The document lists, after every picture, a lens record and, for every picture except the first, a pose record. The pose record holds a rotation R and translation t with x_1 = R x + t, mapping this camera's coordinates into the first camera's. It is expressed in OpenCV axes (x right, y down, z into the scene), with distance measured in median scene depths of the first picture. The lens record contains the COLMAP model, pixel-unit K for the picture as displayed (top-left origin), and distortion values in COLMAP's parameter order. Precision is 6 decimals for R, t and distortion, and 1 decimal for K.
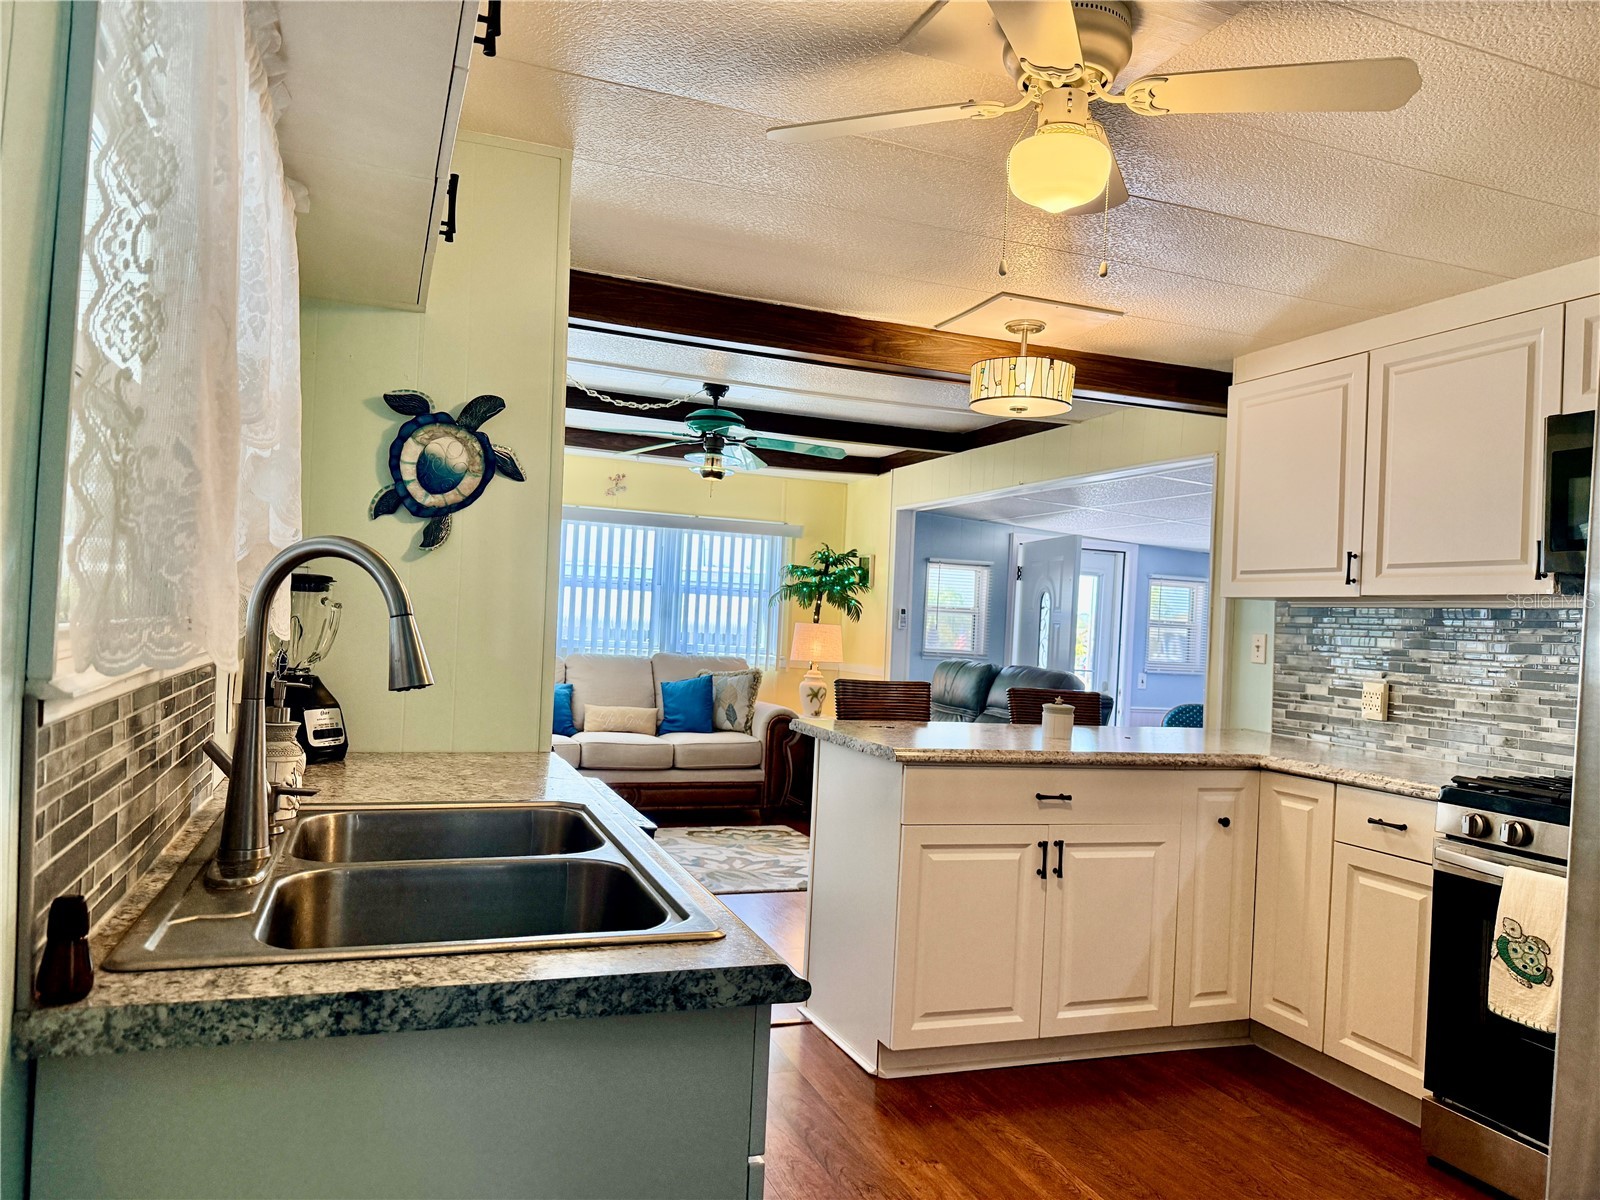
lens RADIAL K [[1132.4, 0, 805.3], [0, 1132.4, 597.4], [0, 0, 1]] dist [-0.004618, -0.002732]
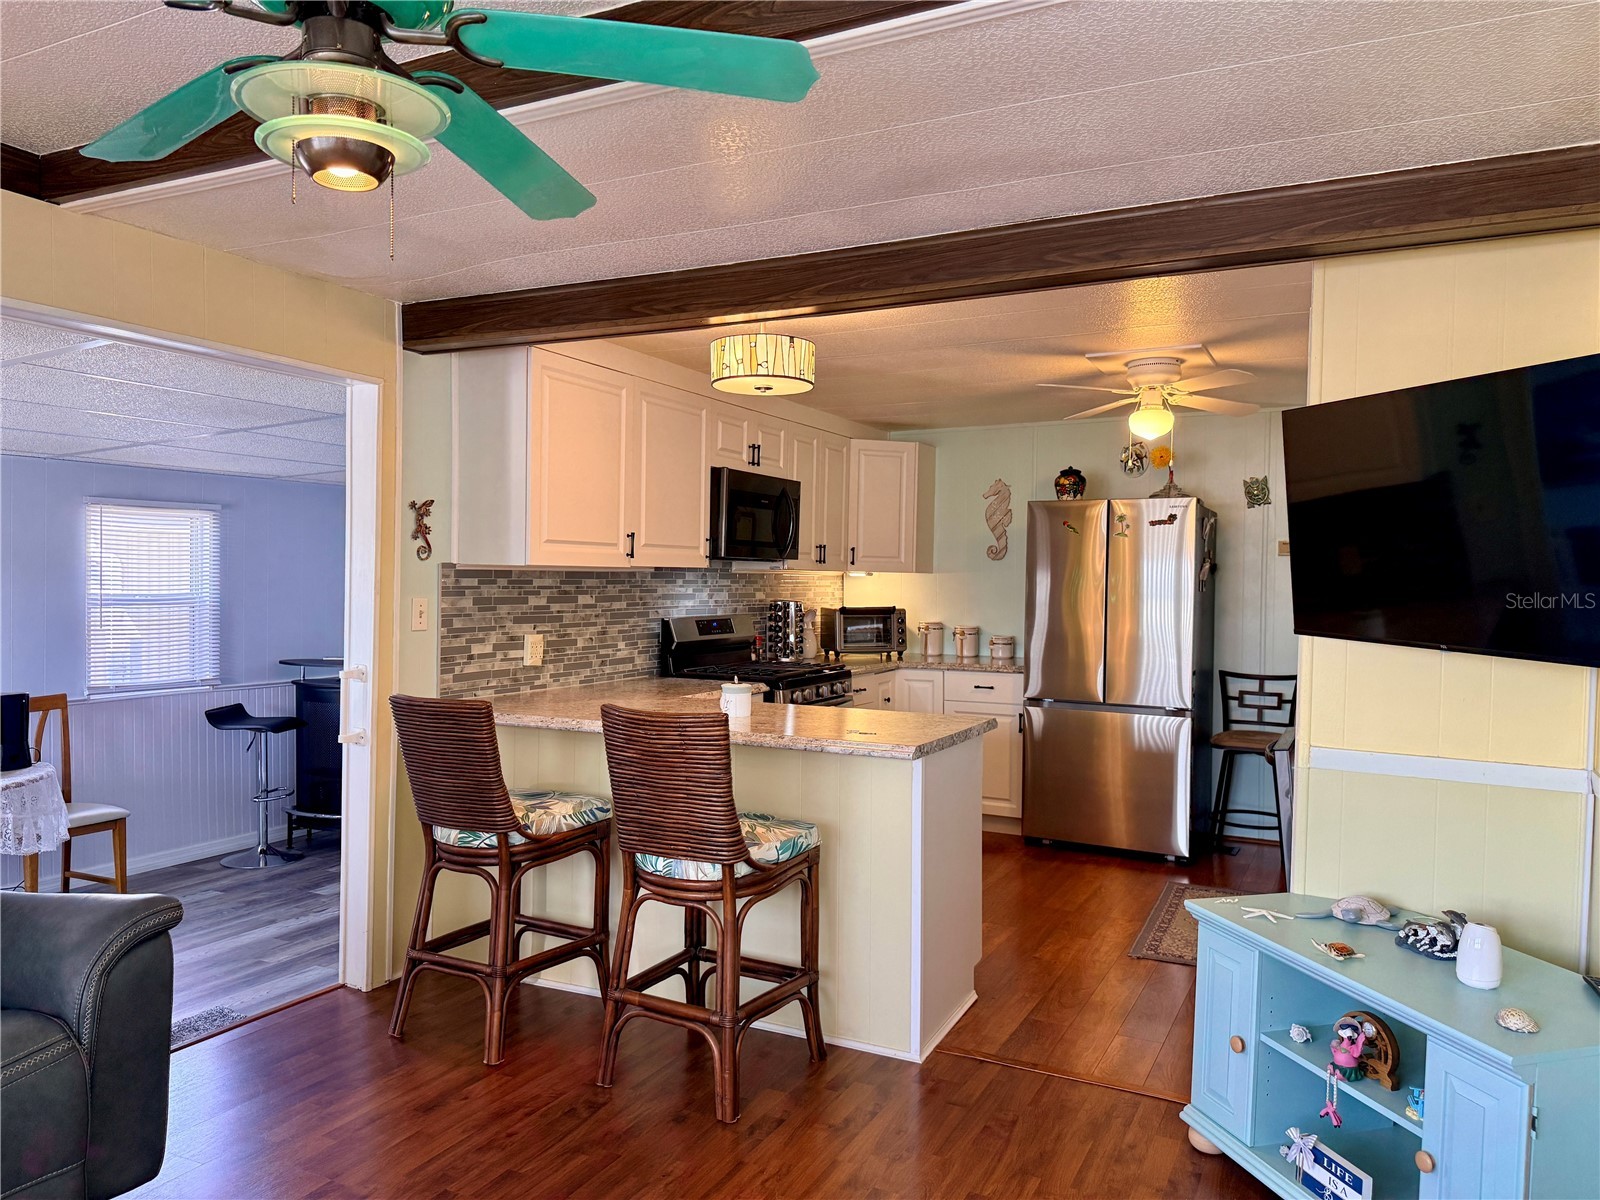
lens RADIAL K [[1132.4, 0, 800.0], [0, 1132.4, 602.6], [0, 0, 1]] dist [-0.004618, -0.002732]
pose [[-0.663314, -0.074596, 0.744614, -0.540031], [-0.058958, 0.997136, 0.047374, -0.029035], [-0.746015, -0.012477, -0.665812, 1.525569]]
